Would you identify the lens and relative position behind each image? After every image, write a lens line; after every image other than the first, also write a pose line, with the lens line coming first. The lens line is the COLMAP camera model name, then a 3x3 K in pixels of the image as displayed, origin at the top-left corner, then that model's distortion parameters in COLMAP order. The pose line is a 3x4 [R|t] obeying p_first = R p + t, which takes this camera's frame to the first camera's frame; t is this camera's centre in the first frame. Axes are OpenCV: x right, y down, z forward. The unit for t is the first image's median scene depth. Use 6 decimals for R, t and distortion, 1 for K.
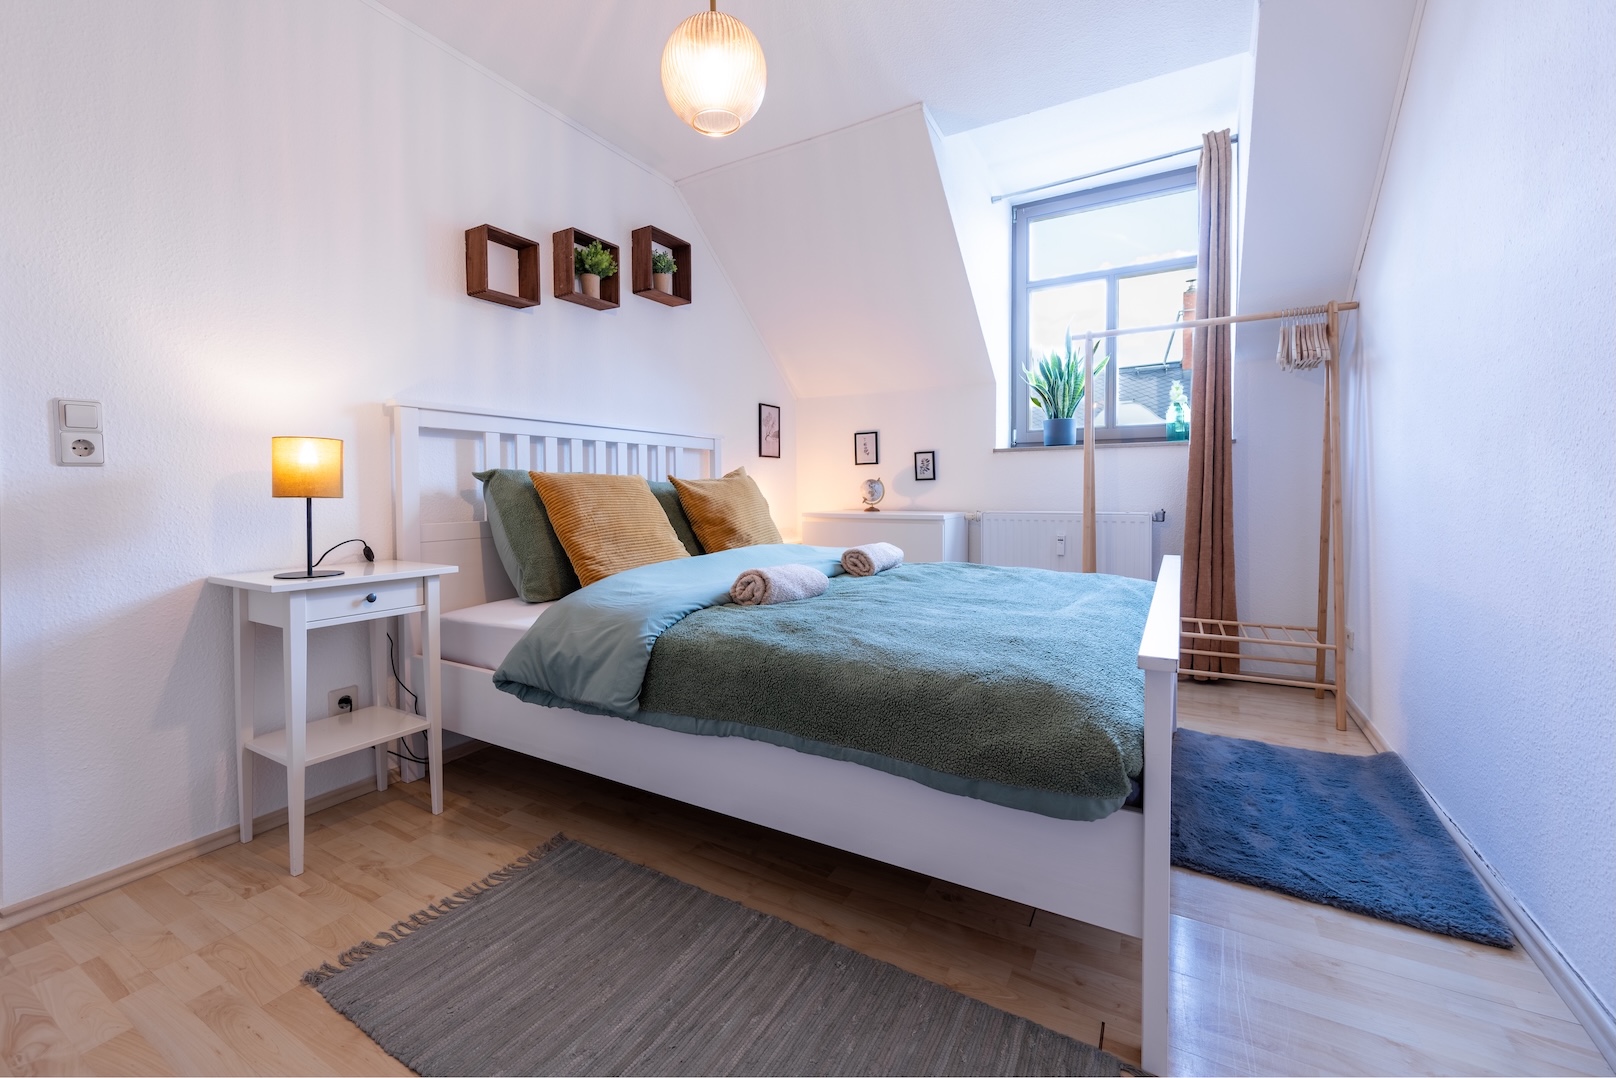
lens RADIAL K [[648.2, 0, 806.3], [0, 648.2, 505.8], [0, 0, 1]] dist [-0.000040, -0.000143]
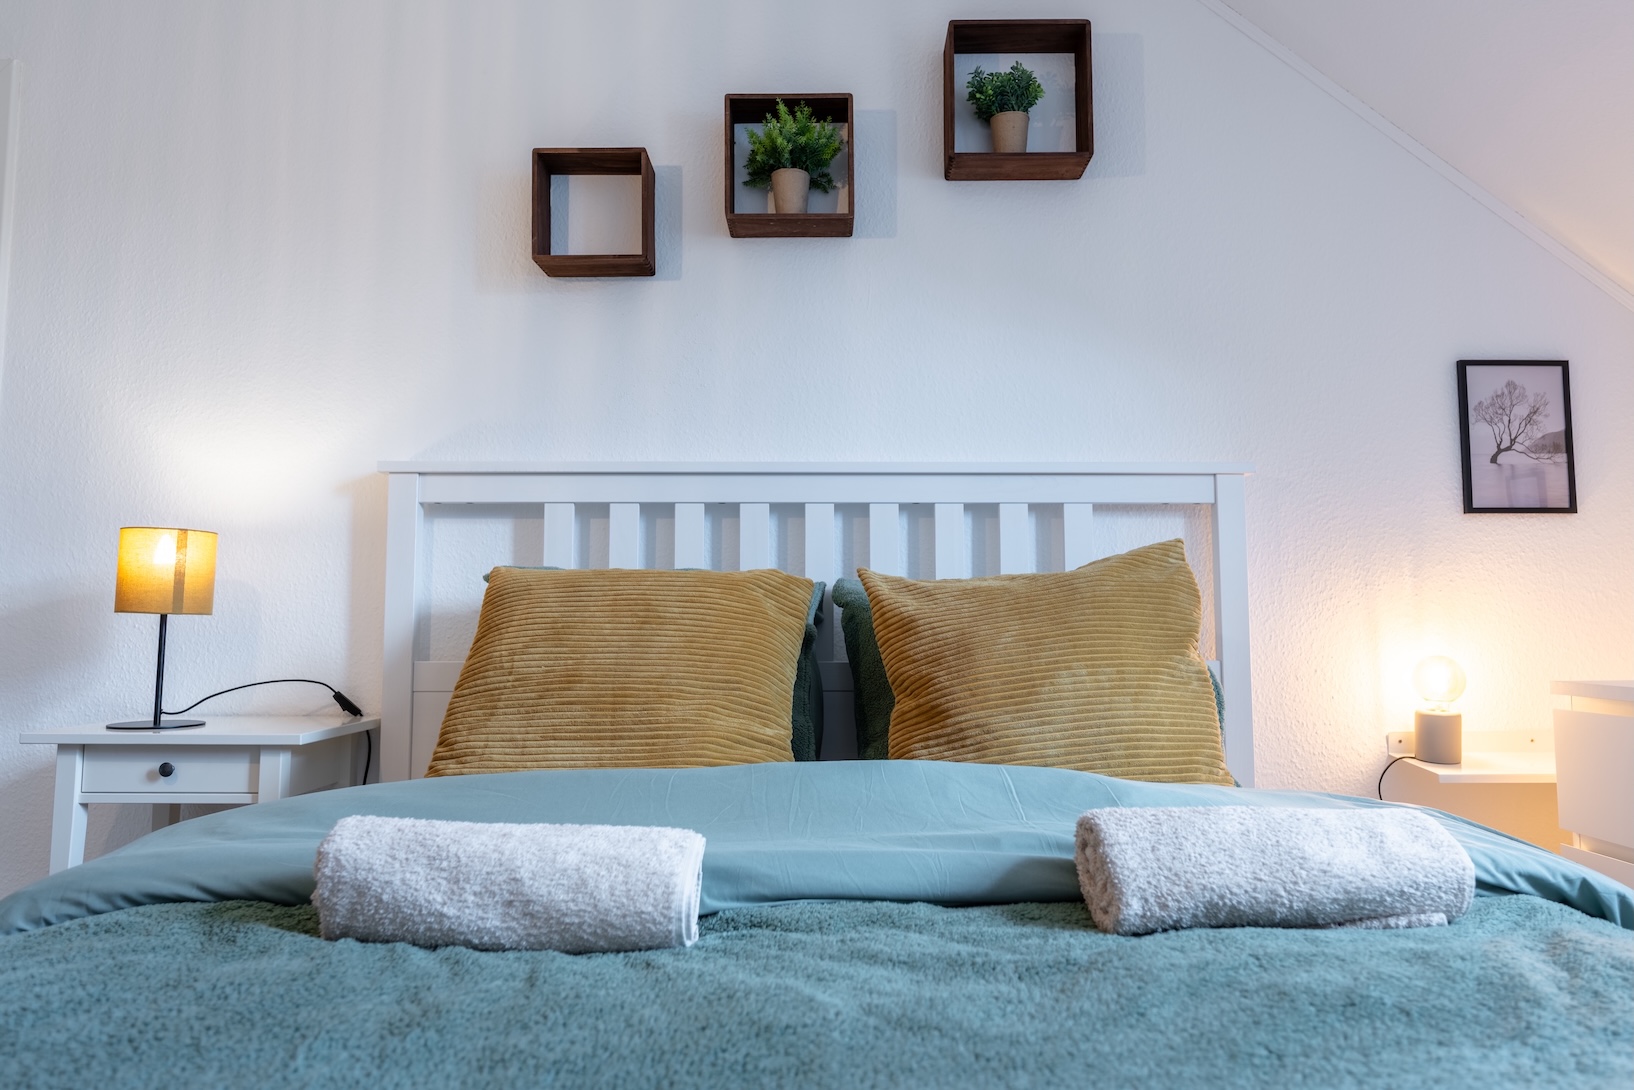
lens RADIAL K [[1091.6, 0, 817.0], [0, 1091.6, 545.0], [0, 0, 1]] dist [0.006666, 0.002015]
pose [[0.517527, -0.053773, -0.853975, 0.386128], [-0.021991, 0.996858, -0.076097, -0.008152], [0.855384, 0.058162, 0.514719, 0.614653]]
